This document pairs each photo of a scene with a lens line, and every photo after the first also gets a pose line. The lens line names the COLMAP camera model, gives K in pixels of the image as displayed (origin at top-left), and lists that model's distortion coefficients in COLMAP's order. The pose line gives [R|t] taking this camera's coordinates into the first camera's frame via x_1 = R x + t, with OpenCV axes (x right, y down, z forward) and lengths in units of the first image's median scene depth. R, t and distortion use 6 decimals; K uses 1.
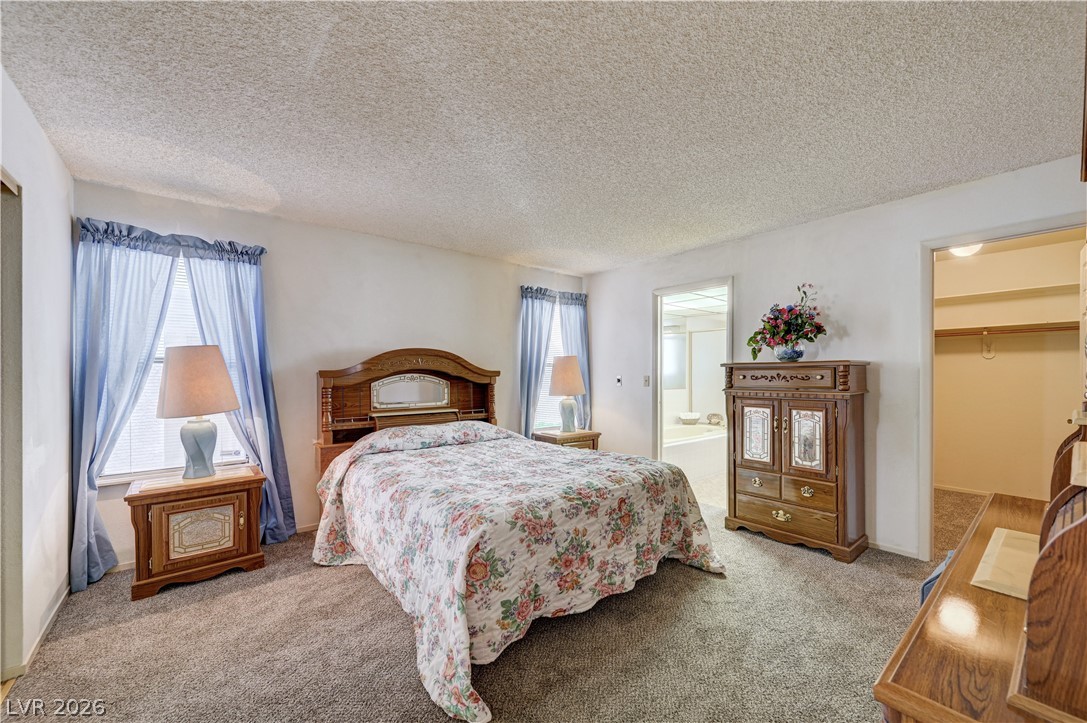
lens RADIAL K [[437.1, 0, 546.8], [0, 437.1, 370.8], [0, 0, 1]] dist [0.001119, 0.000082]
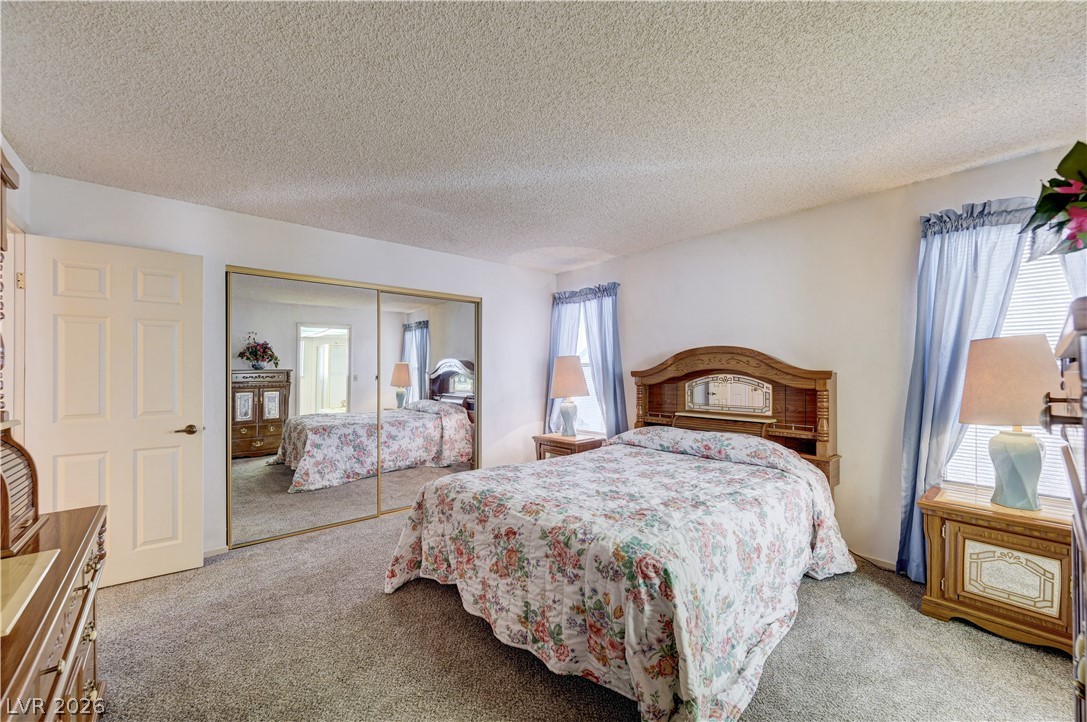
lens RADIAL K [[427.6, 0, 547.2], [0, 427.6, 372.6], [0, 0, 1]] dist [0.000695, 0.000170]
pose [[0.024400, 0.001739, -0.999701, 0.765029], [0.002857, 0.999994, 0.001809, 0.000687], [0.999698, -0.002901, 0.024395, 0.829095]]
